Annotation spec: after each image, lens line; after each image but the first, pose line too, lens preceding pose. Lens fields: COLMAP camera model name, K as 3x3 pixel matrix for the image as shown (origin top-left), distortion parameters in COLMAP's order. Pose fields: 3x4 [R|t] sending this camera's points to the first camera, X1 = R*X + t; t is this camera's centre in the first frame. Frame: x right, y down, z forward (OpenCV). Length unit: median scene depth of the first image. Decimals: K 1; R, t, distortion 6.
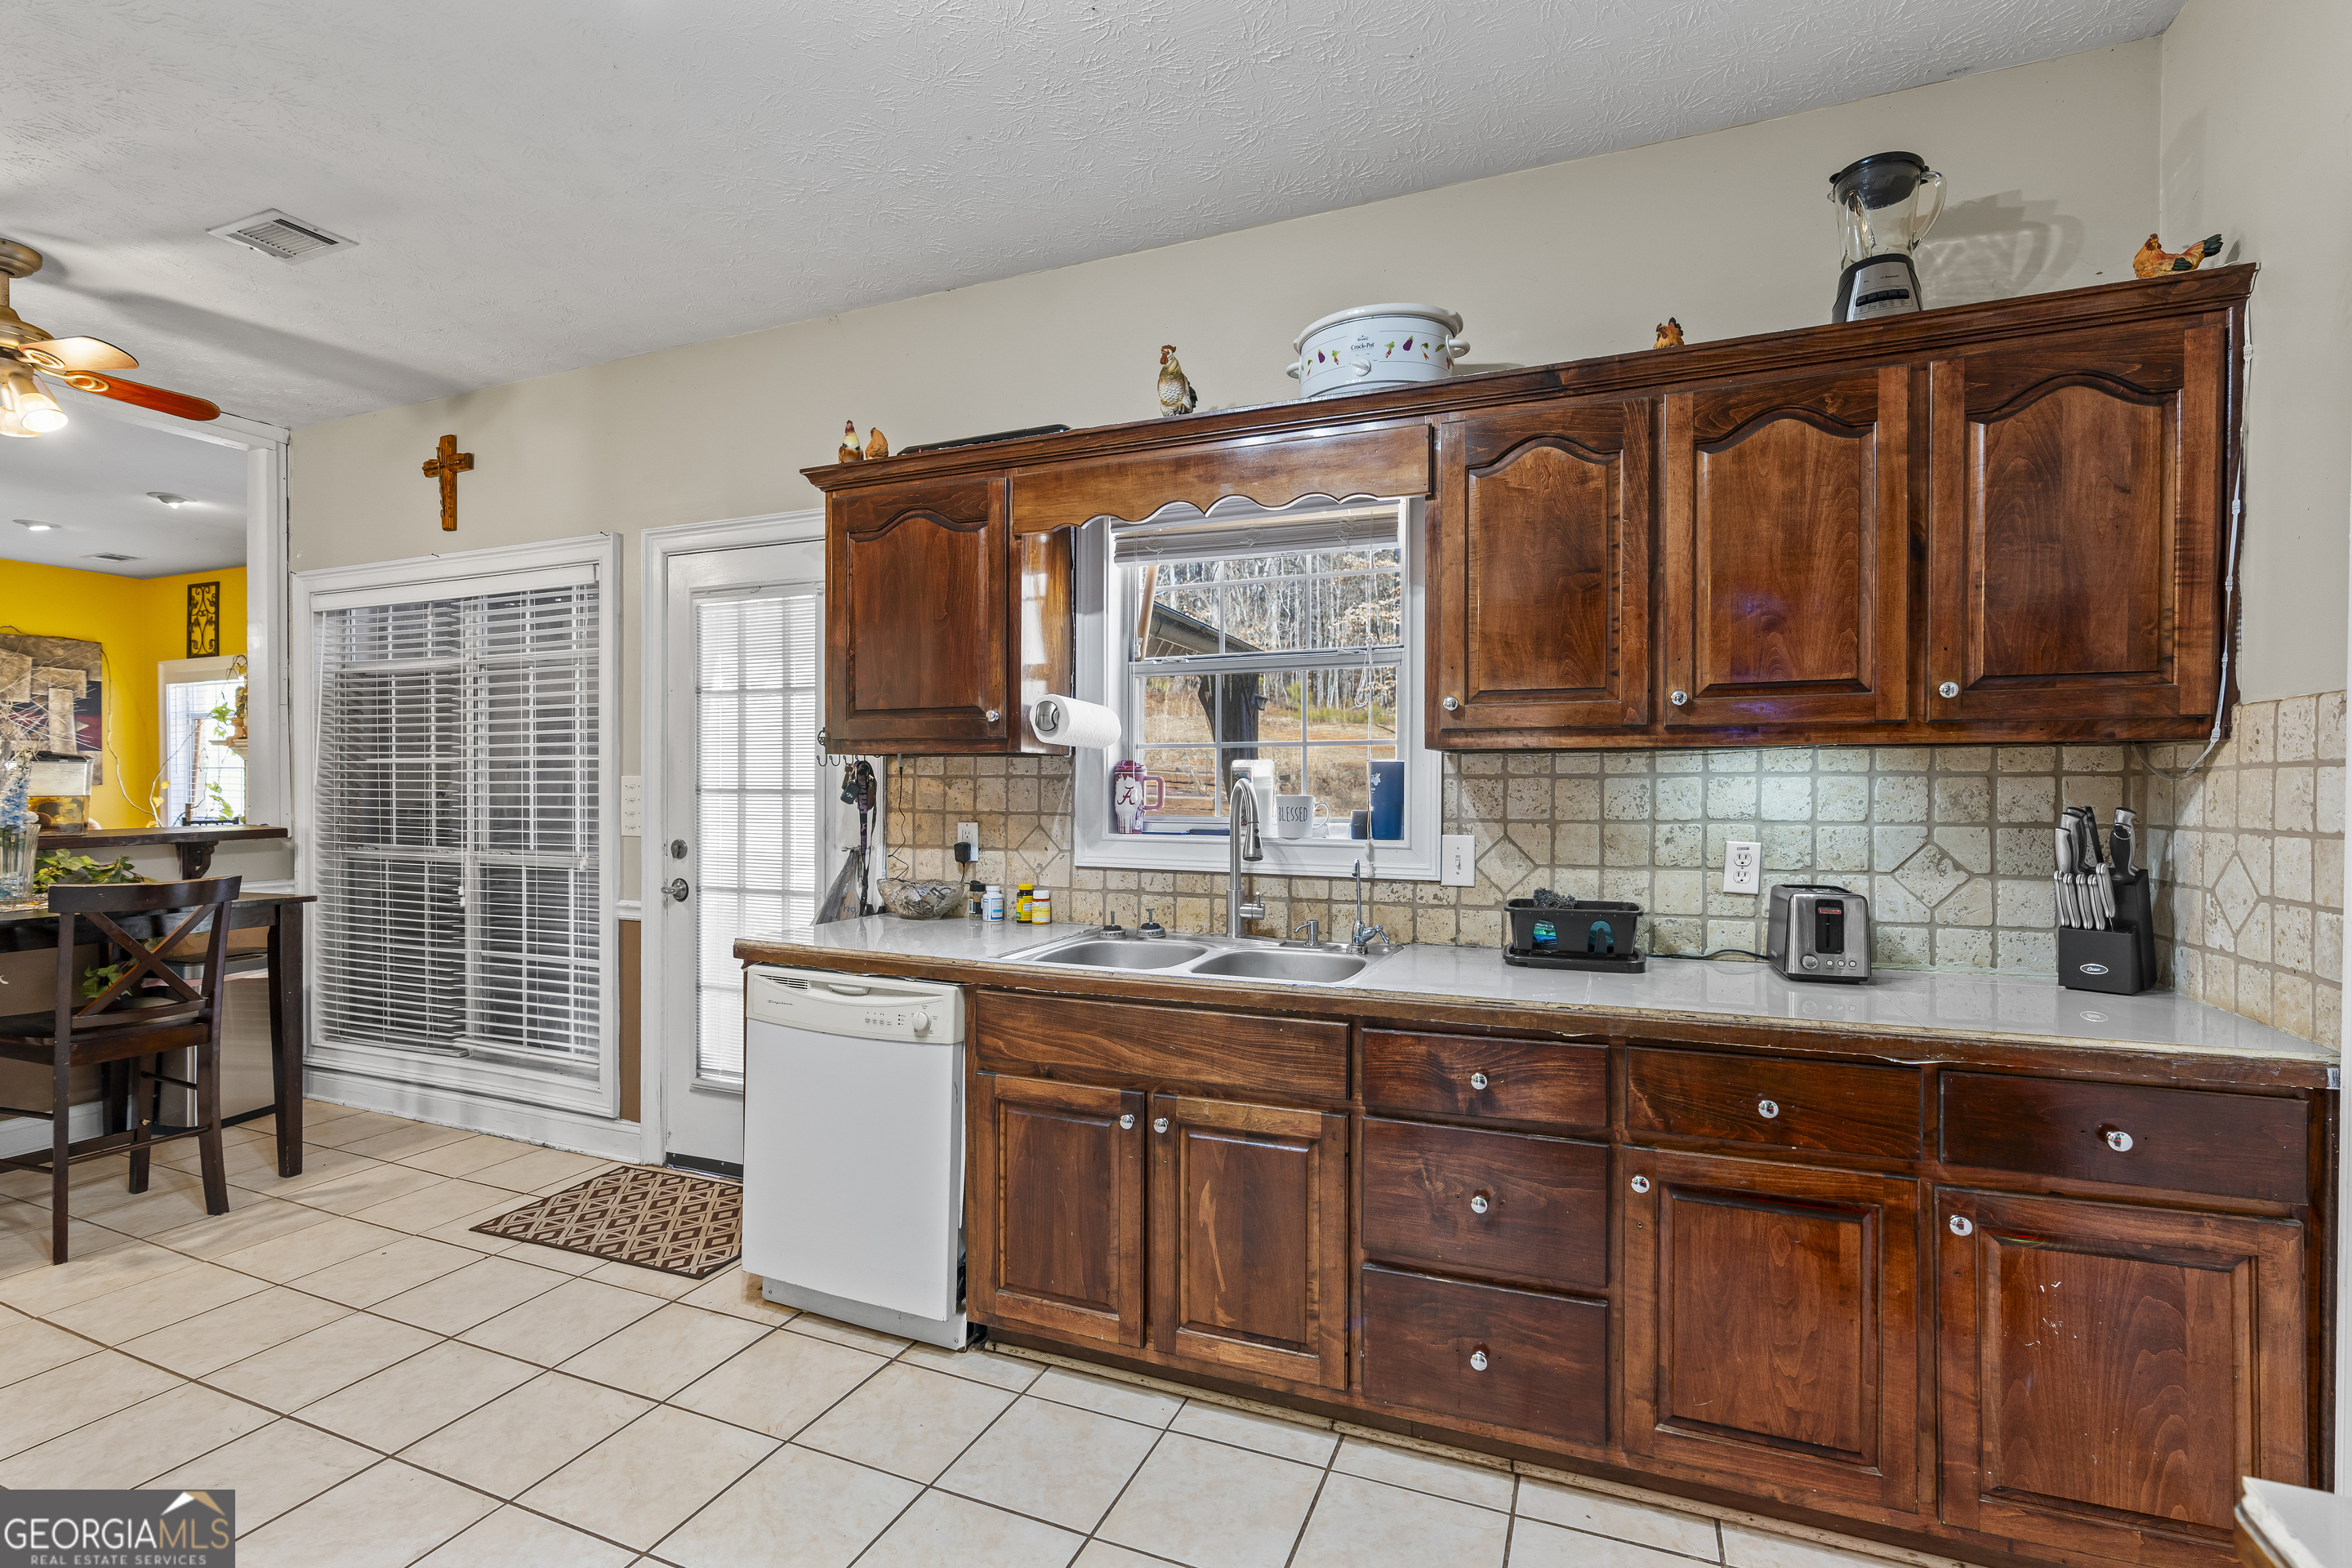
lens RADIAL K [[1064.6, 0, 1167.4], [0, 1064.6, 798.0], [0, 0, 1]] dist [-0.014009, 0.005376]
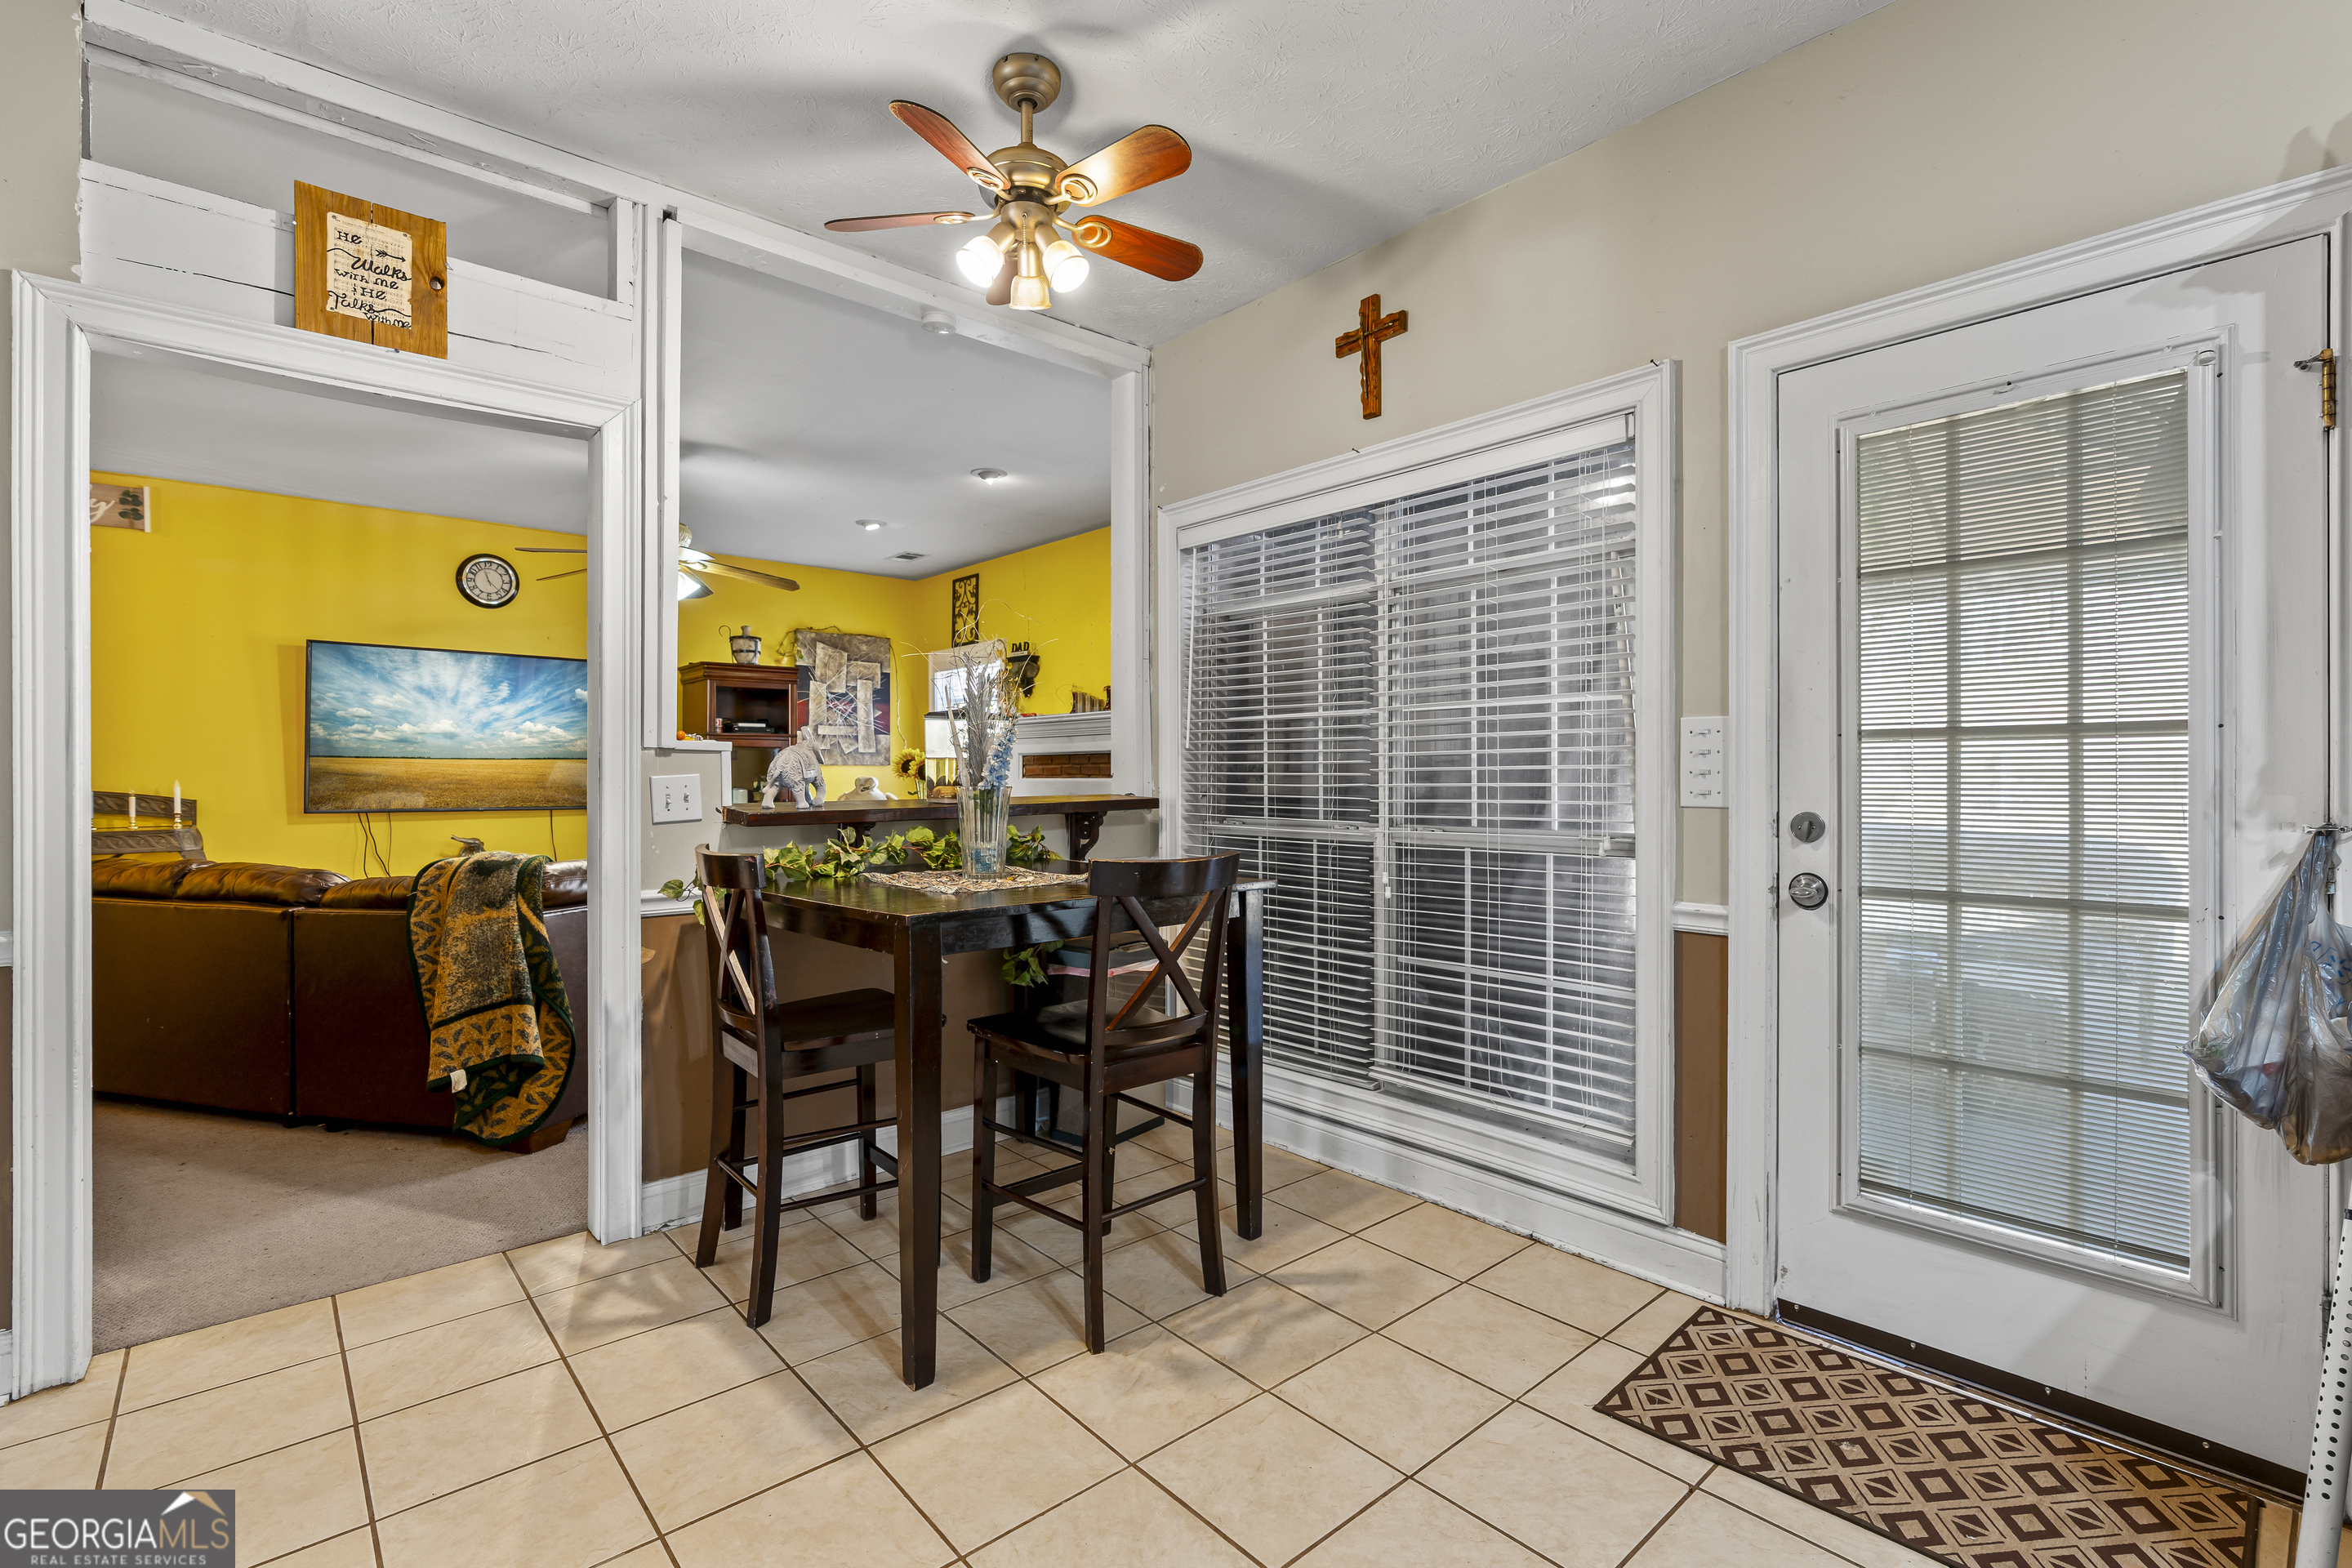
lens RADIAL K [[1064.6, 0, 1167.4], [0, 1064.6, 775.2], [0, 0, 1]] dist [-0.014009, 0.005376]
pose [[0.895660, -0.005285, -0.444709, -0.469330], [-0.000091, 0.999927, -0.012067, 0.022243], [0.444740, 0.010848, 0.895594, 0.233401]]
